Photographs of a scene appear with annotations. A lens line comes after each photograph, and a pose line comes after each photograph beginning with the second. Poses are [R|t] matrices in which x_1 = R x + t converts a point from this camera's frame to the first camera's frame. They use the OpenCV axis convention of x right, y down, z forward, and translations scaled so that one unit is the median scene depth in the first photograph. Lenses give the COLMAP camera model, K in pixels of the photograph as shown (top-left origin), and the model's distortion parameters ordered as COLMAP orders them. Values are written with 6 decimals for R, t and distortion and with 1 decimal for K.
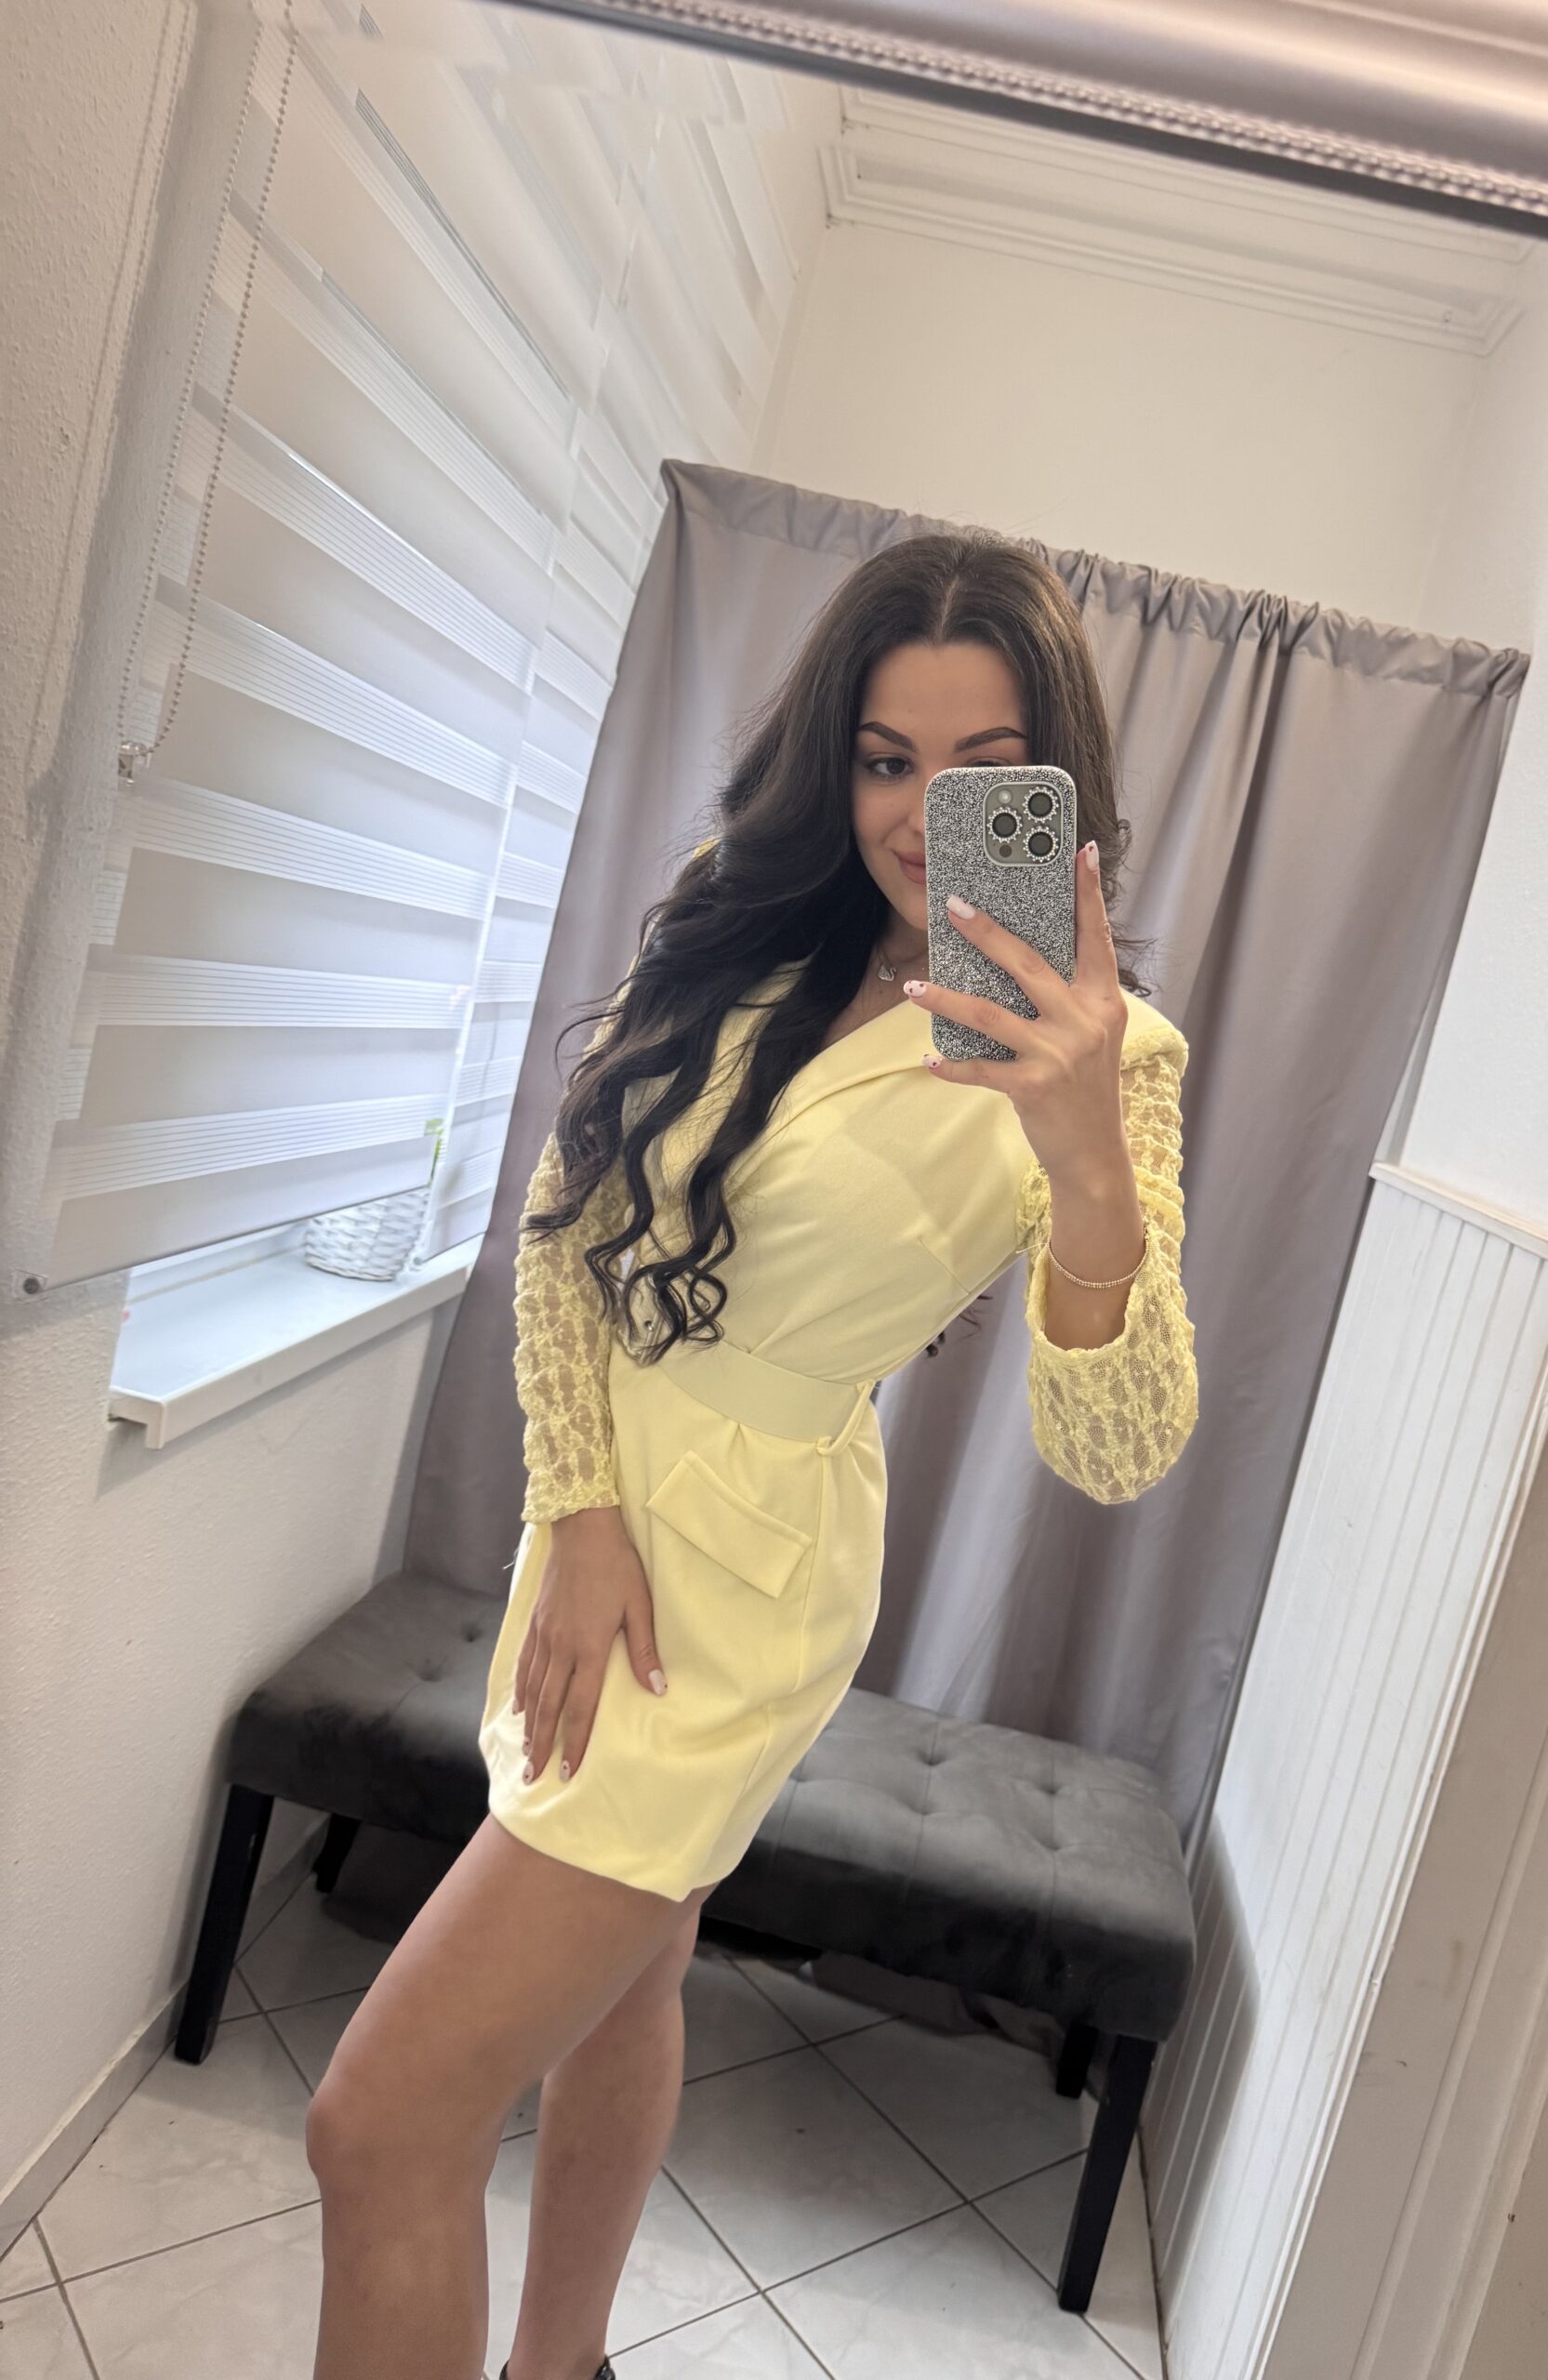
lens RADIAL K [[1691.4, 0, 912.3], [0, 1691.4, 1180.4], [0, 0, 1]] dist [-0.000631, -0.010373]
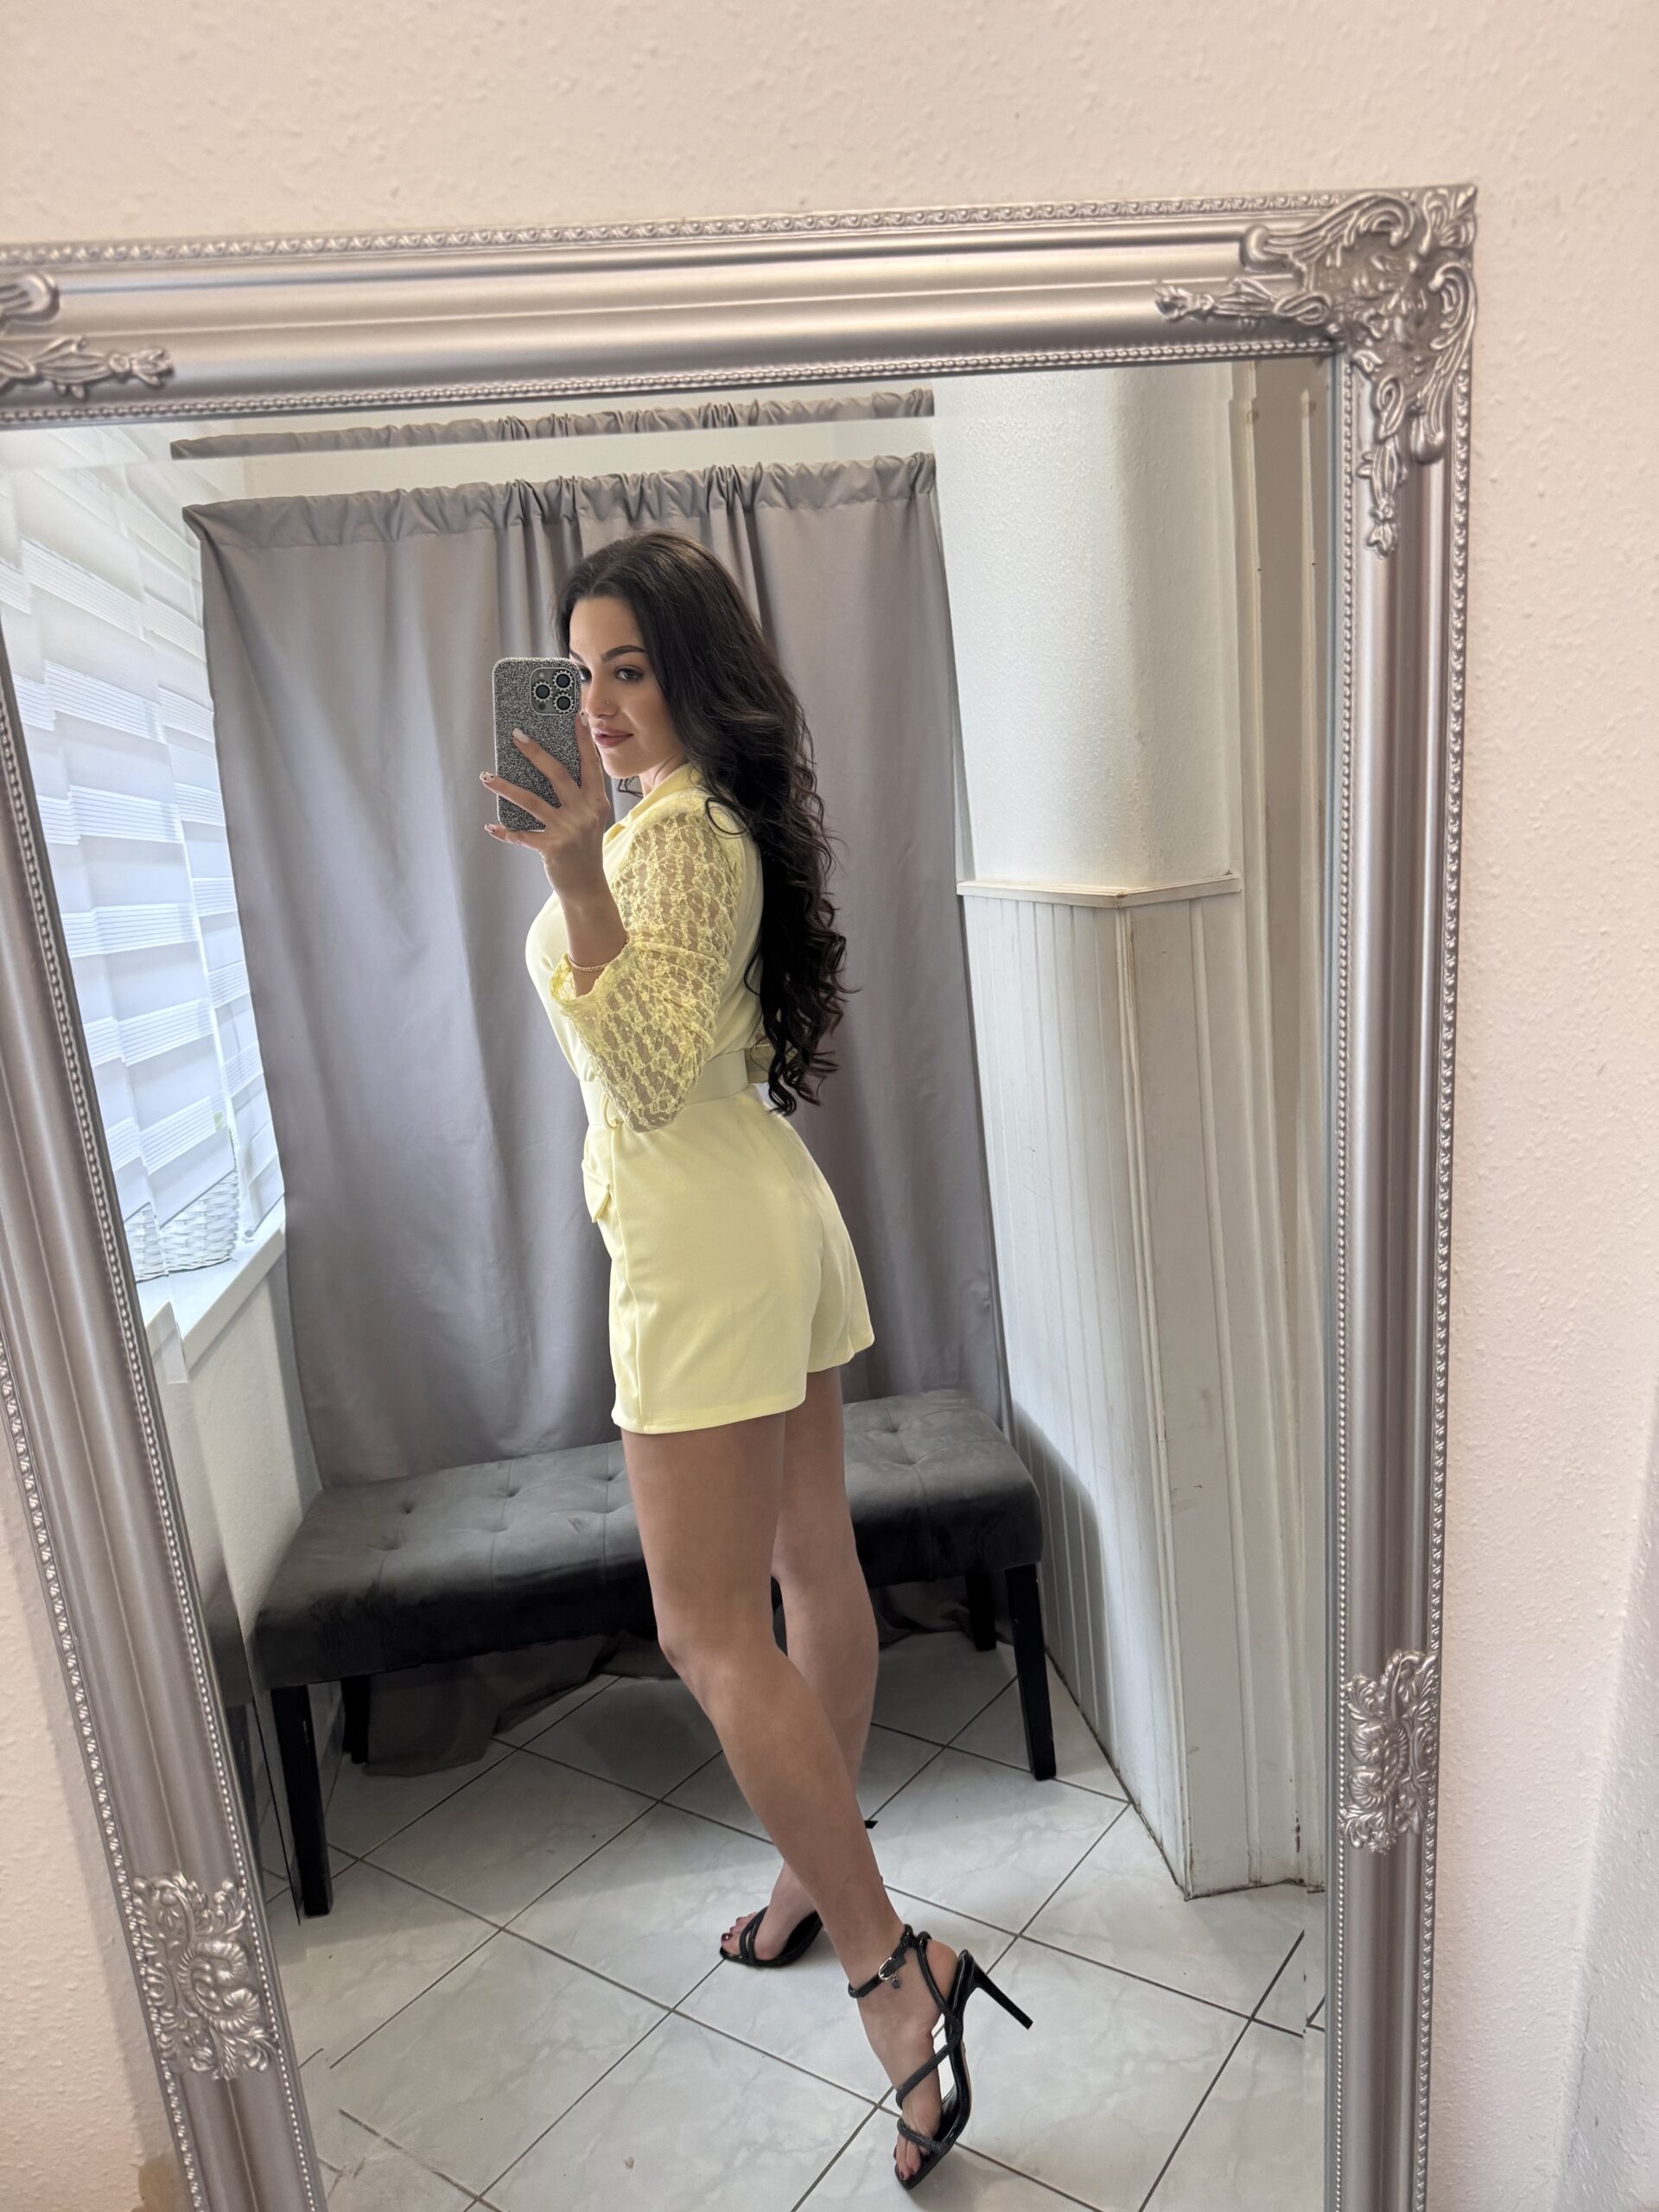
lens RADIAL K [[1565.6, 0, 851.3], [0, 1565.6, 1098.5], [0, 0, 1]] dist [0.008017, -0.021507]
pose [[0.920707, -0.356503, 0.158759, -0.044587], [0.345667, 0.933810, 0.092266, 0.005142], [-0.181144, -0.030072, 0.982997, -0.145221]]
